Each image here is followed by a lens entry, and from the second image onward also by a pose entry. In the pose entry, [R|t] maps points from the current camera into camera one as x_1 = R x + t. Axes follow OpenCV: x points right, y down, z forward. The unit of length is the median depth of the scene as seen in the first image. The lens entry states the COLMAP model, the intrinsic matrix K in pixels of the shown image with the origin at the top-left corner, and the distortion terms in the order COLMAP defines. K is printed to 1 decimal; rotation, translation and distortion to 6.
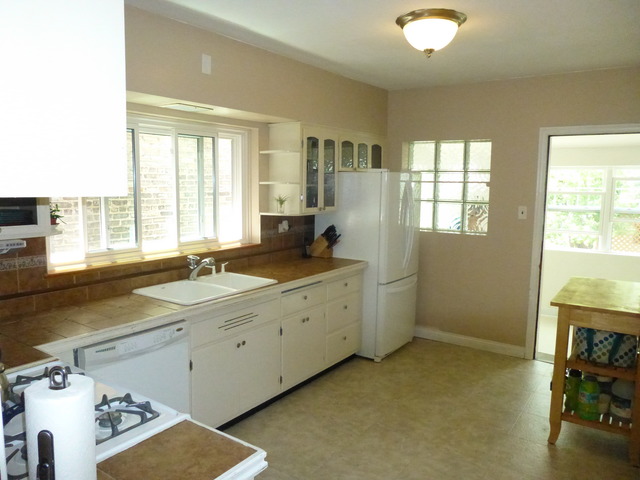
lens RADIAL K [[486.9, 0, 319.9], [0, 486.9, 237.2], [0, 0, 1]] dist [-0.074308, 0.075054]
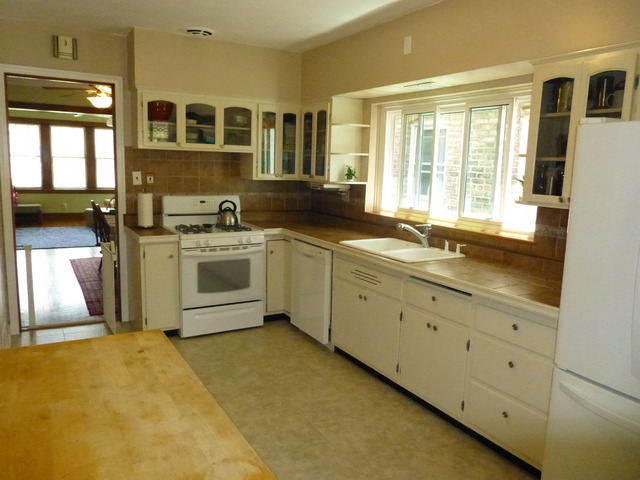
lens RADIAL K [[486.9, 0, 319.9], [0, 486.9, 237.2], [0, 0, 1]] dist [-0.074308, 0.075054]
pose [[-0.412956, 0.112047, -0.903832, 0.817643], [-0.140143, 0.972766, 0.184623, -0.100542], [0.899904, 0.202906, -0.386007, 1.226975]]
